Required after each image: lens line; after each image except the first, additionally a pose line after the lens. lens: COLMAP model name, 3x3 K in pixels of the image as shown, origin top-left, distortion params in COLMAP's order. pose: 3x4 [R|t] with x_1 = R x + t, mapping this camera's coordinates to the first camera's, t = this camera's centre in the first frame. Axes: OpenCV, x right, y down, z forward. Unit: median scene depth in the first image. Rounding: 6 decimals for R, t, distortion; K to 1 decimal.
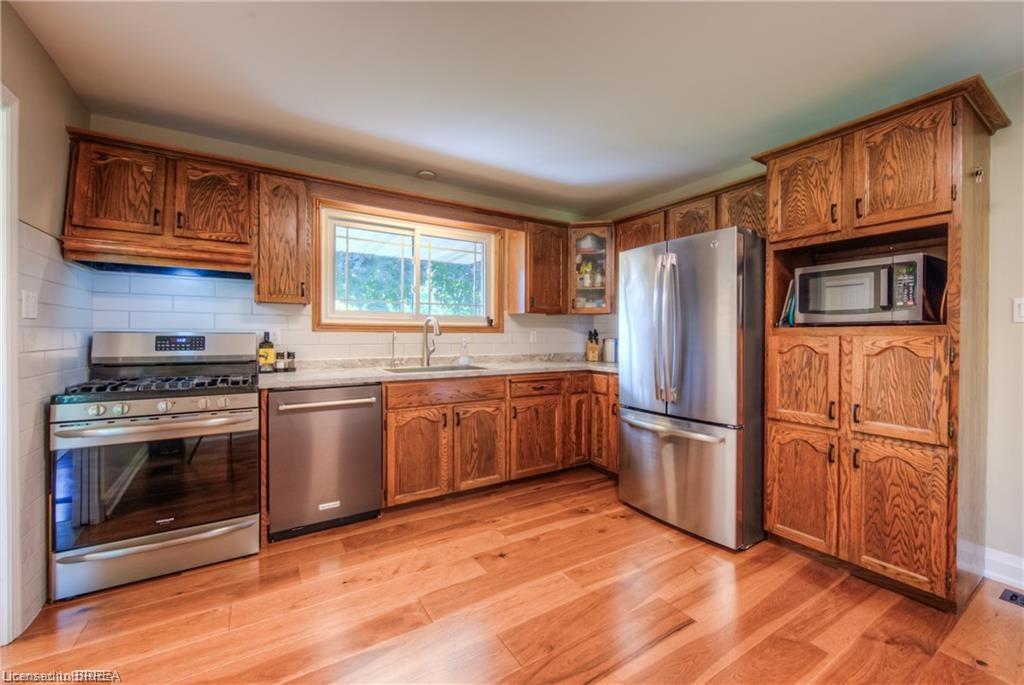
lens RADIAL K [[412.1, 0, 513.2], [0, 412.1, 337.6], [0, 0, 1]] dist [-0.003839, -0.000414]
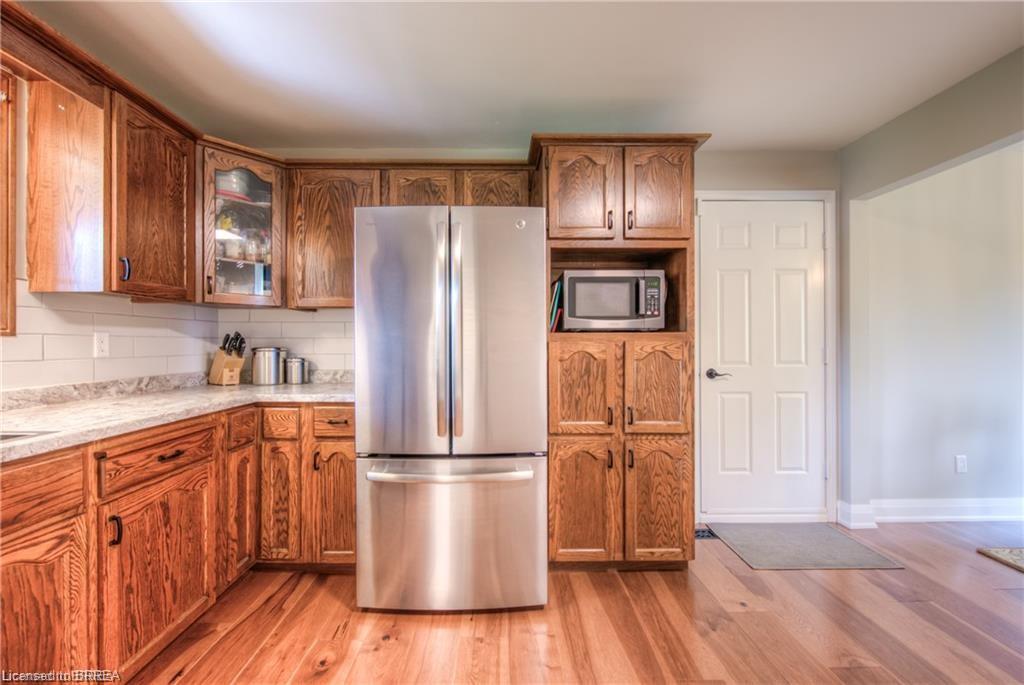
lens RADIAL K [[412.1, 0, 501.0], [0, 412.1, 341.4], [0, 0, 1]] dist [-0.003839, -0.000414]
pose [[0.521482, -0.000215, 0.853262, -0.161607], [0.006960, 0.999968, -0.004002, -0.001697], [-0.853234, 0.008026, 0.521467, 0.515472]]
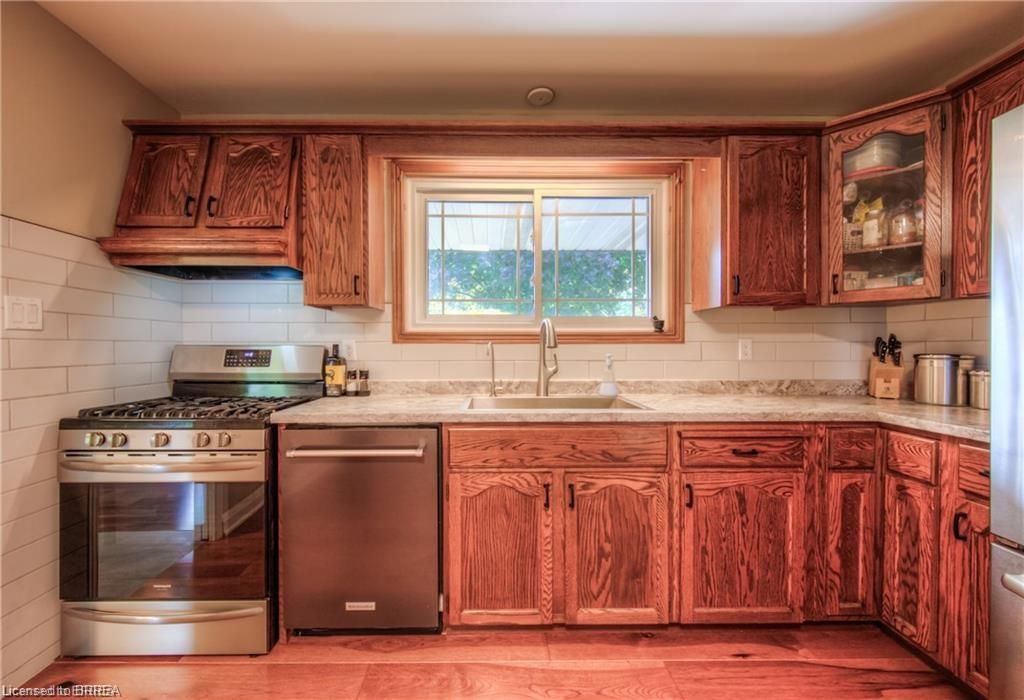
lens RADIAL K [[417.6, 0, 494.2], [0, 417.6, 351.9], [0, 0, 1]] dist [-0.001234, -0.001331]
pose [[0.854754, 0.001067, -0.519032, 0.073835], [0.000599, 0.999995, 0.003043, -0.001455], [0.519032, -0.002912, 0.854750, 0.475883]]
